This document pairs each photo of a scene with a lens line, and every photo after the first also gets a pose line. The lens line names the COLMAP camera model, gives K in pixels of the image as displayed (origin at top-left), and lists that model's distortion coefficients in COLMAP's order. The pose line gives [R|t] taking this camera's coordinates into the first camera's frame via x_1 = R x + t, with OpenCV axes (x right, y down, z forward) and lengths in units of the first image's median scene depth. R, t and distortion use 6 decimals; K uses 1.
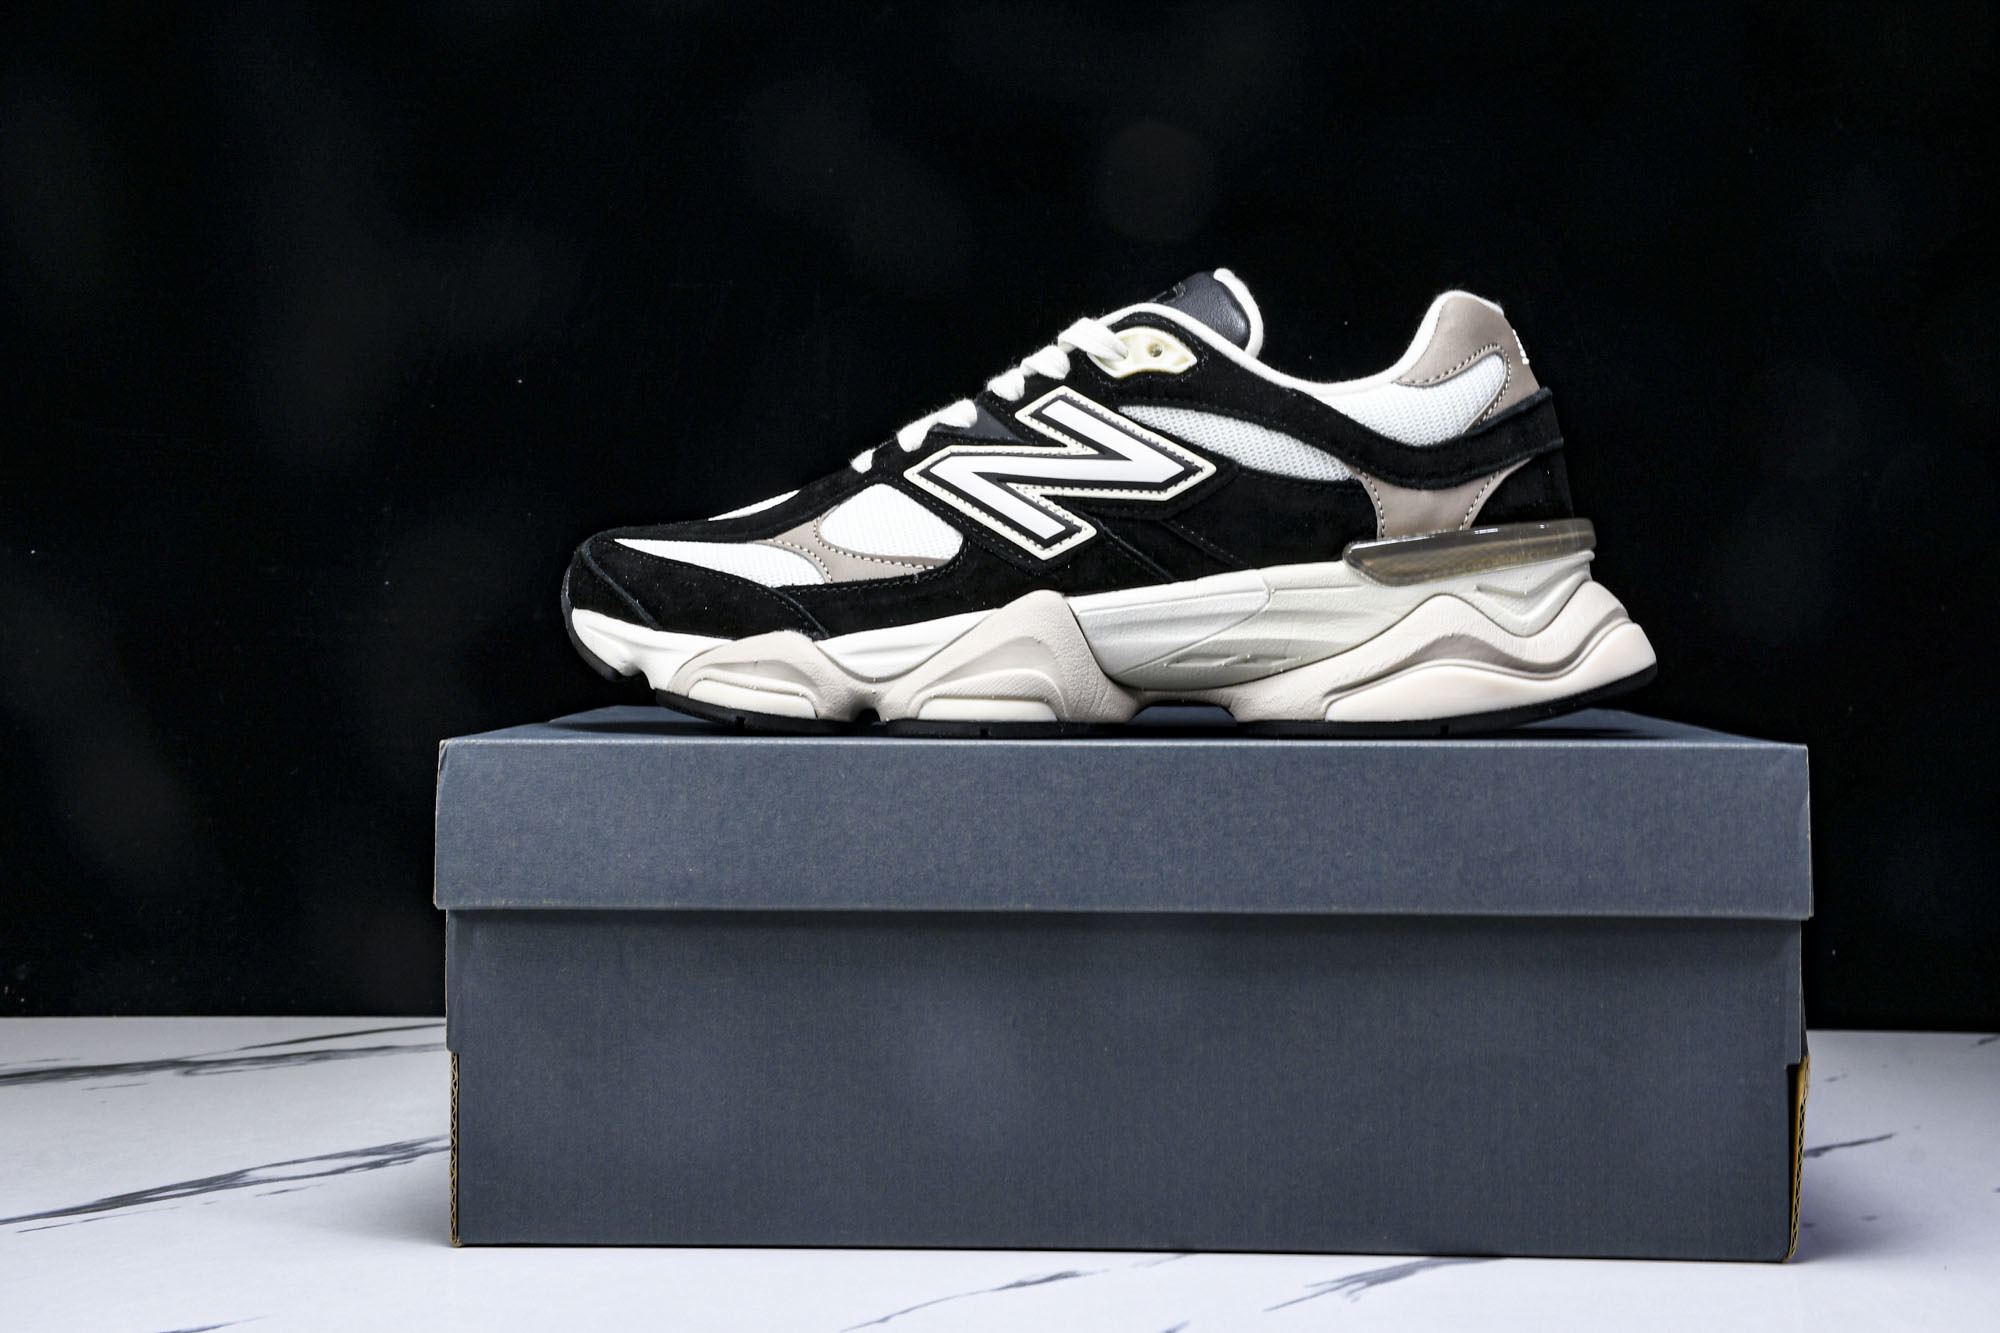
lens RADIAL K [[2810.9, 0, 991.5], [0, 2810.9, 662.4], [0, 0, 1]] dist [0.083892, 0.000000]
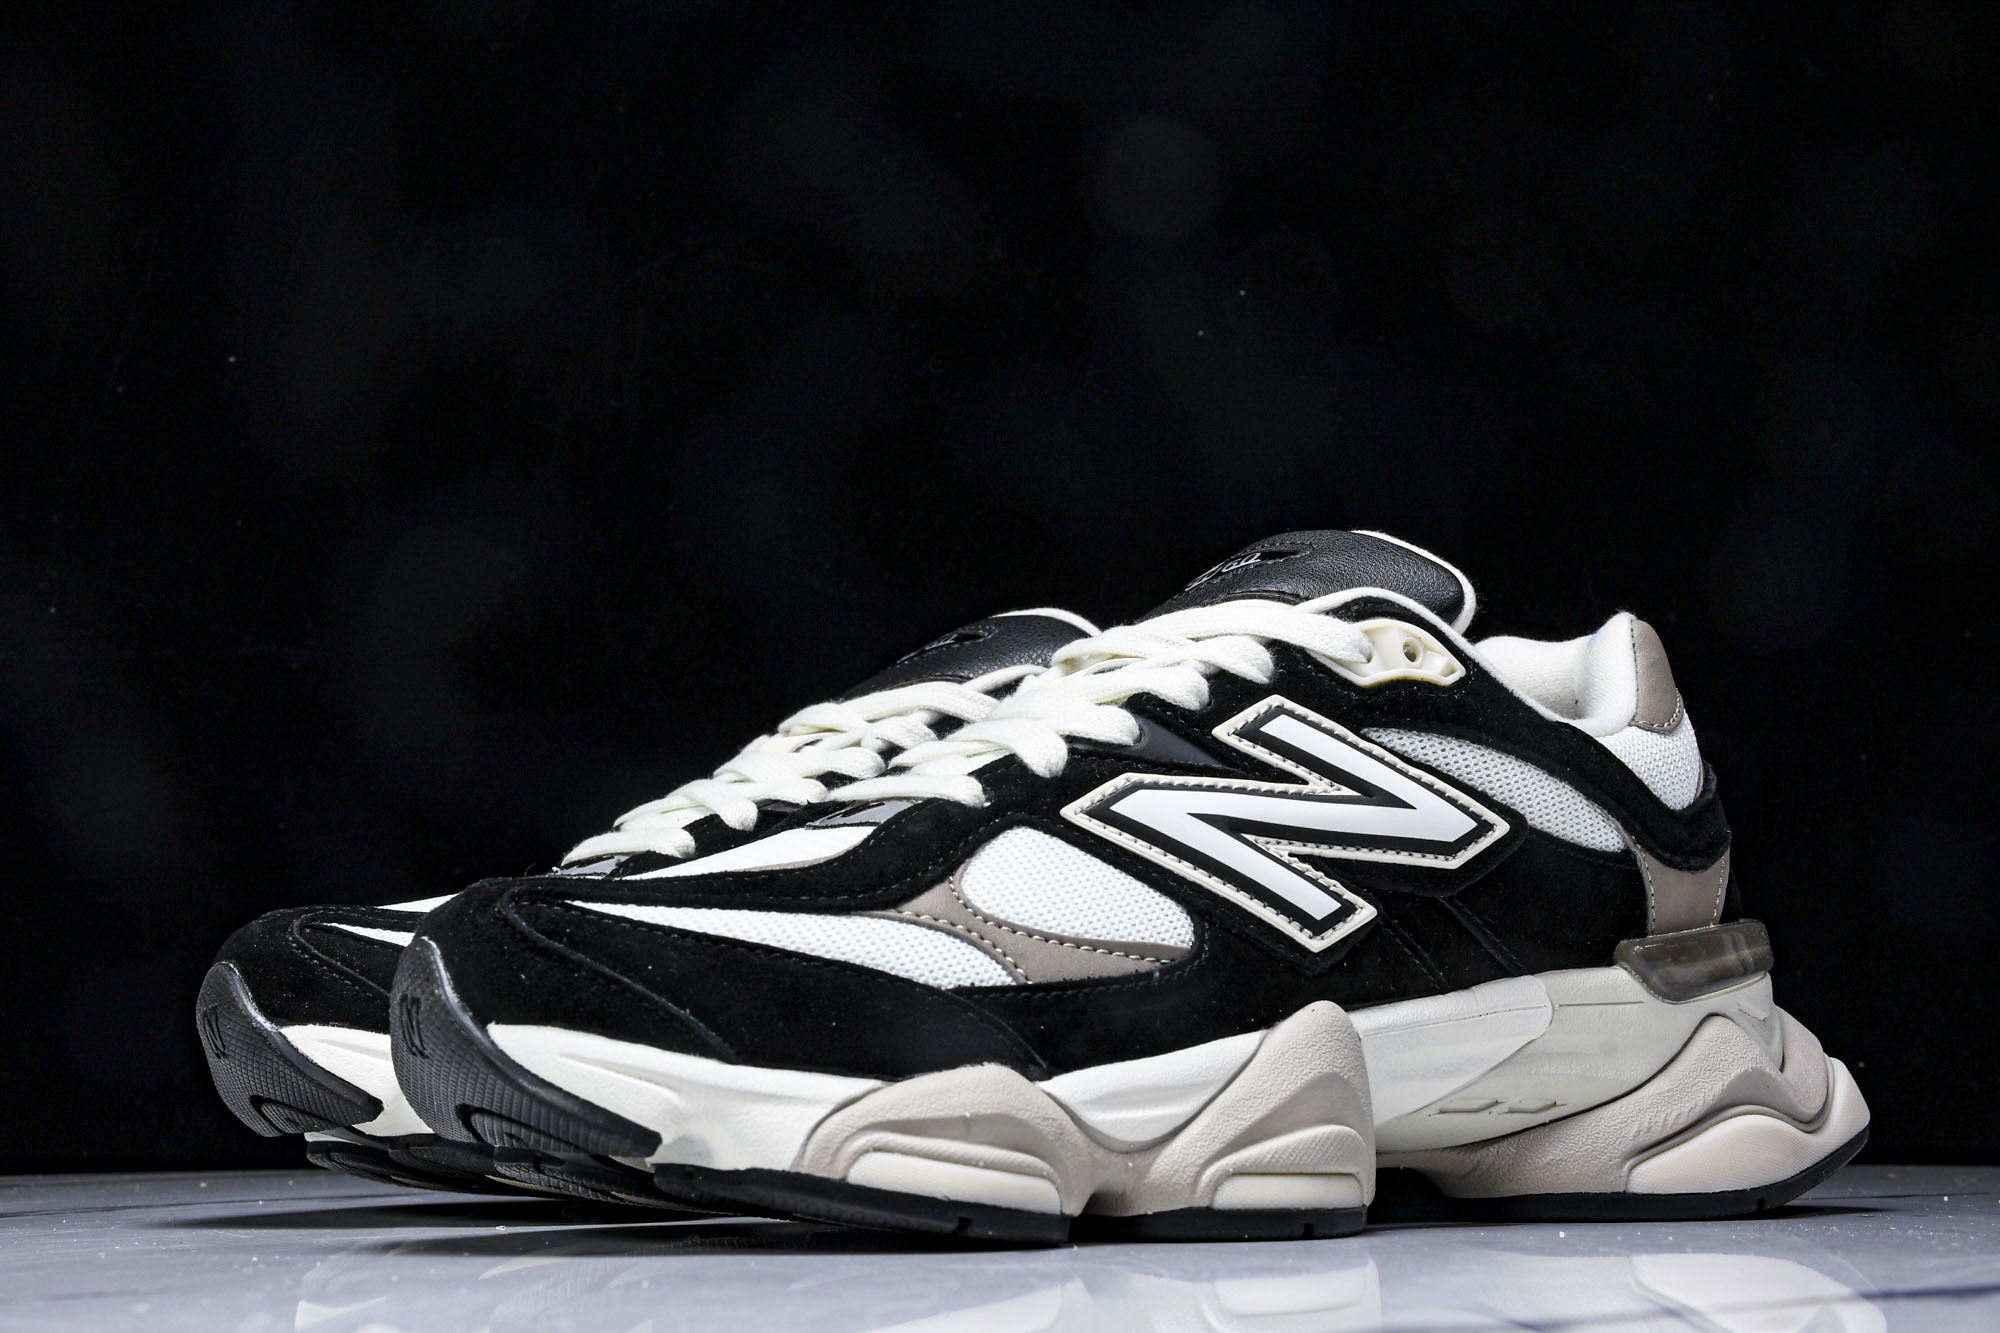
lens RADIAL K [[2810.9, 0, 985.0], [0, 2810.9, 659.3], [0, 0, 1]] dist [0.083892, 0.000000]
pose [[0.778075, 0.088301, 0.621934, -0.451261], [0.008823, 0.988437, -0.151376, -0.005667], [-0.628109, 0.123269, 0.768299, 0.535741]]
